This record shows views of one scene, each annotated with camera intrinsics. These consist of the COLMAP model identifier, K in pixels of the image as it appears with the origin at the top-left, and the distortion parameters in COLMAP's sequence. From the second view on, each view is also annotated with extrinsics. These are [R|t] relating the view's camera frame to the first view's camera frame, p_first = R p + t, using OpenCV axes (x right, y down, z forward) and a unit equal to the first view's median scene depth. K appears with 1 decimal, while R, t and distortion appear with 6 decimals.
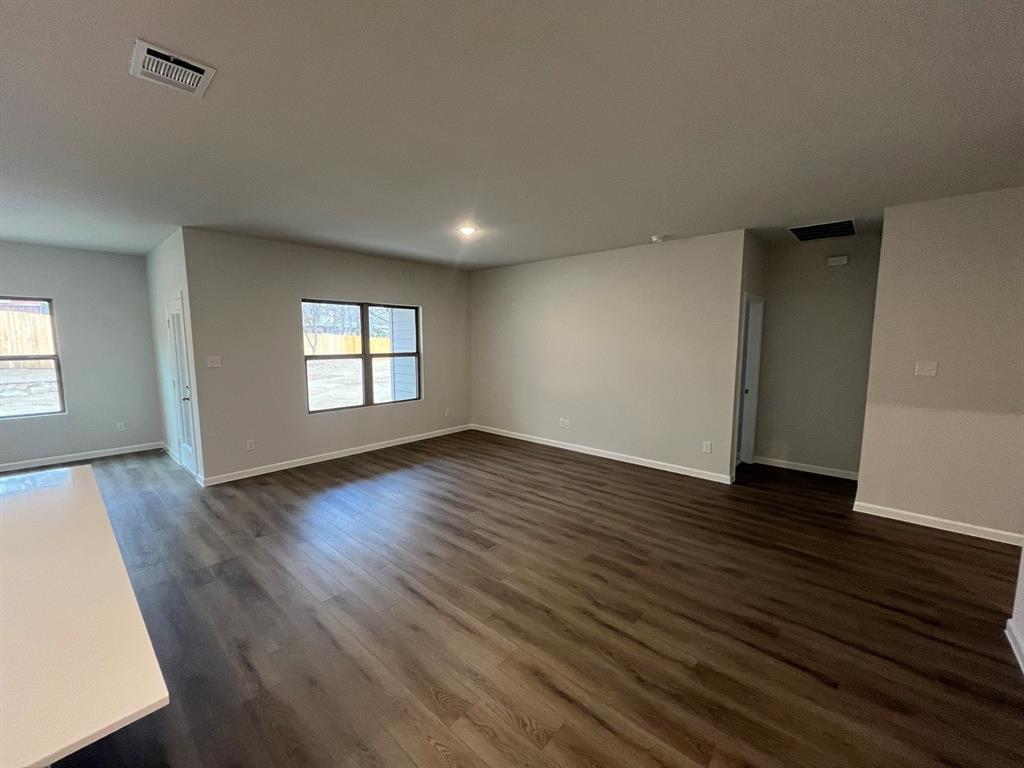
lens RADIAL K [[409.1, 0, 515.0], [0, 409.1, 384.8], [0, 0, 1]] dist [-0.001251, -0.000042]
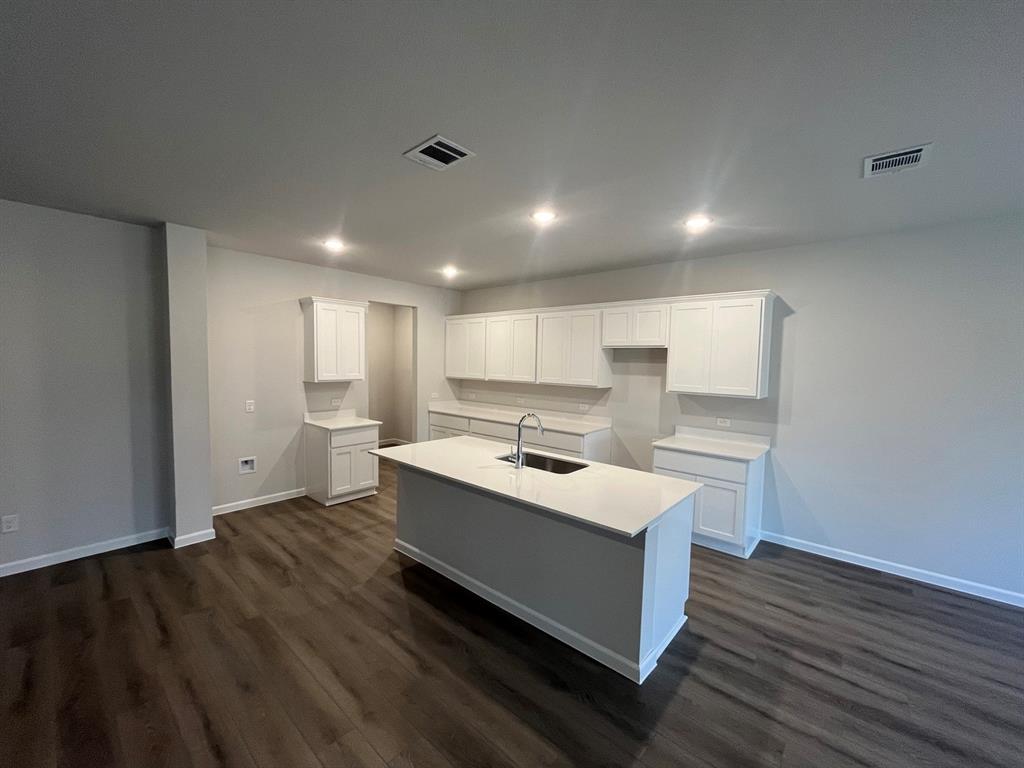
lens RADIAL K [[409.1, 0, 515.0], [0, 409.1, 384.8], [0, 0, 1]] dist [-0.001251, -0.000042]
pose [[-0.999697, -0.021234, -0.012456, -0.389462], [-0.023065, 0.984743, 0.172481, -0.111147], [0.008603, 0.172716, -0.984934, 0.854591]]
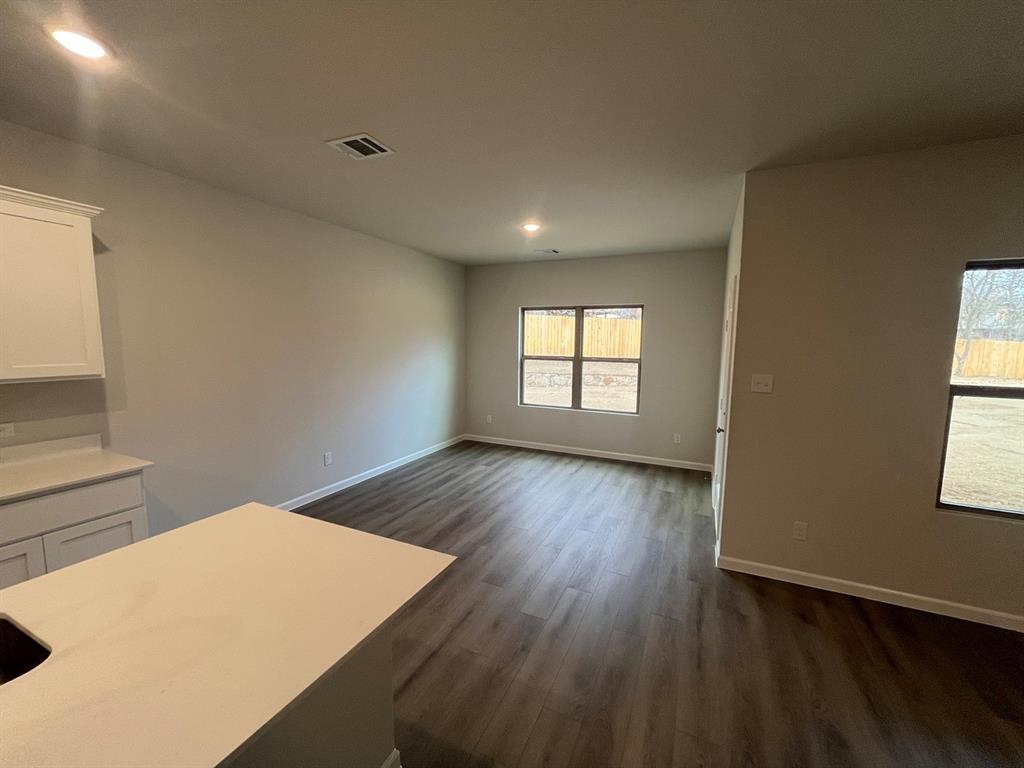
lens RADIAL K [[409.1, 0, 515.0], [0, 409.1, 384.8], [0, 0, 1]] dist [-0.001251, -0.000042]
pose [[0.284825, 0.106478, -0.952647, -0.234702], [-0.119878, 0.989966, 0.074807, -0.051857], [0.951054, 0.092894, 0.294732, 0.431952]]
